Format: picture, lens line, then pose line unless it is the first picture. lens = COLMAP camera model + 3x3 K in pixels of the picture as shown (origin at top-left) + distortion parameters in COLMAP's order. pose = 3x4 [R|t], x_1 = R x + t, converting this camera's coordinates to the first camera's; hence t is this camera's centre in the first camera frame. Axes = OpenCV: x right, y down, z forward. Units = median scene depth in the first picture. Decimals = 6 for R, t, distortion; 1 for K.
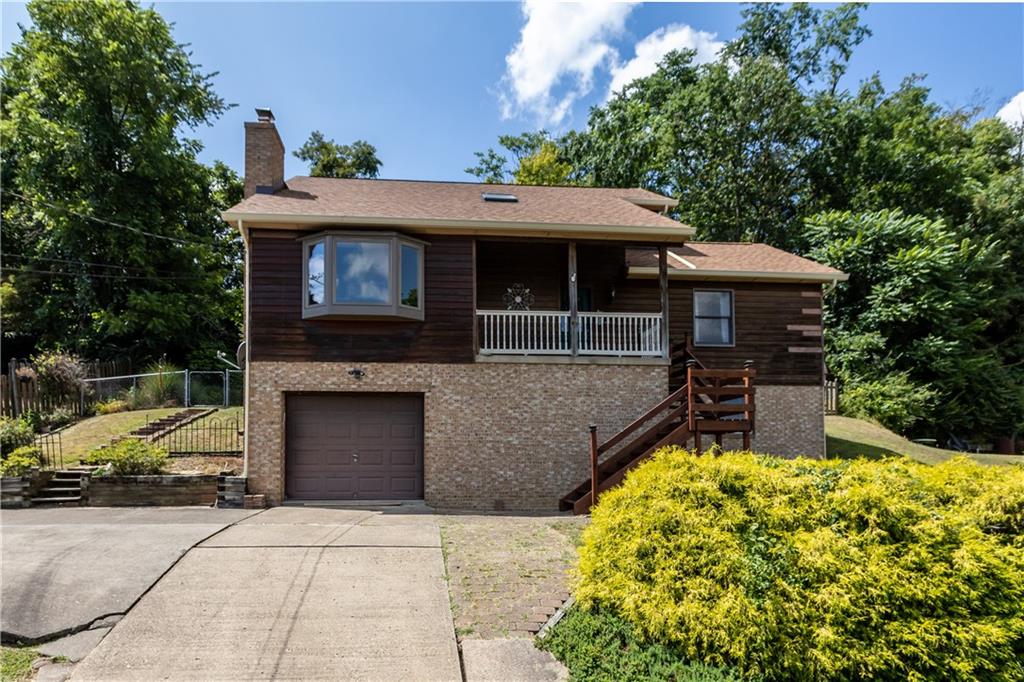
lens RADIAL K [[460.6, 0, 517.7], [0, 460.6, 334.2], [0, 0, 1]] dist [0.003229, -0.000684]
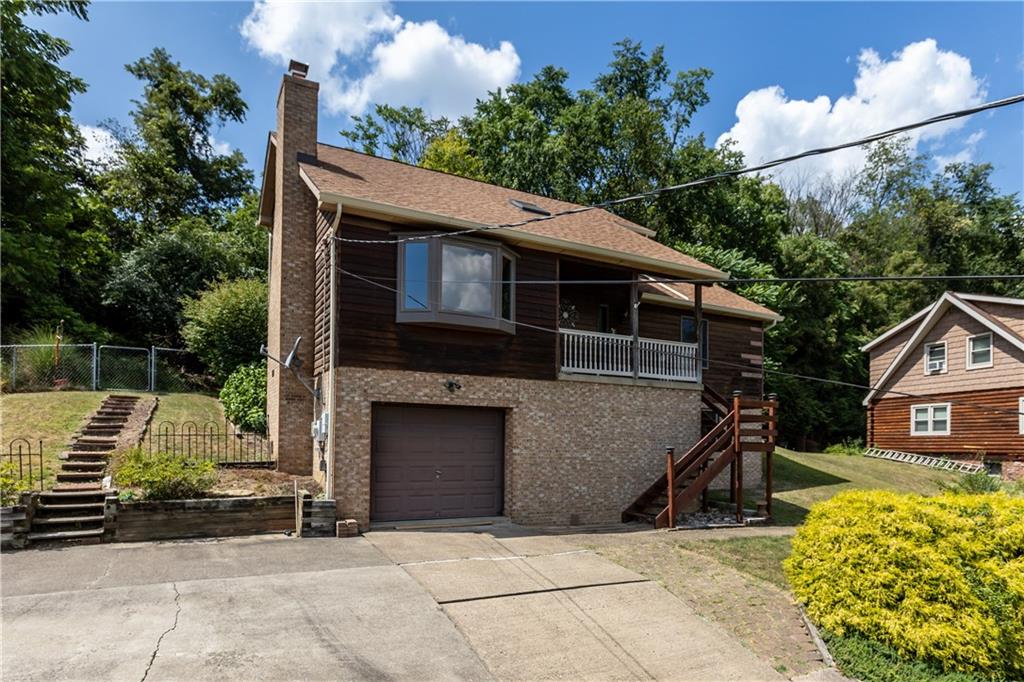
lens RADIAL K [[451.5, 0, 512.7], [0, 451.5, 319.2], [0, 0, 1]] dist [-0.000967, 0.000557]
pose [[0.947615, 0.100387, 0.303230, -0.512418], [-0.102237, 0.994712, -0.009810, -0.053476], [-0.302611, -0.021705, 0.952867, 0.078107]]
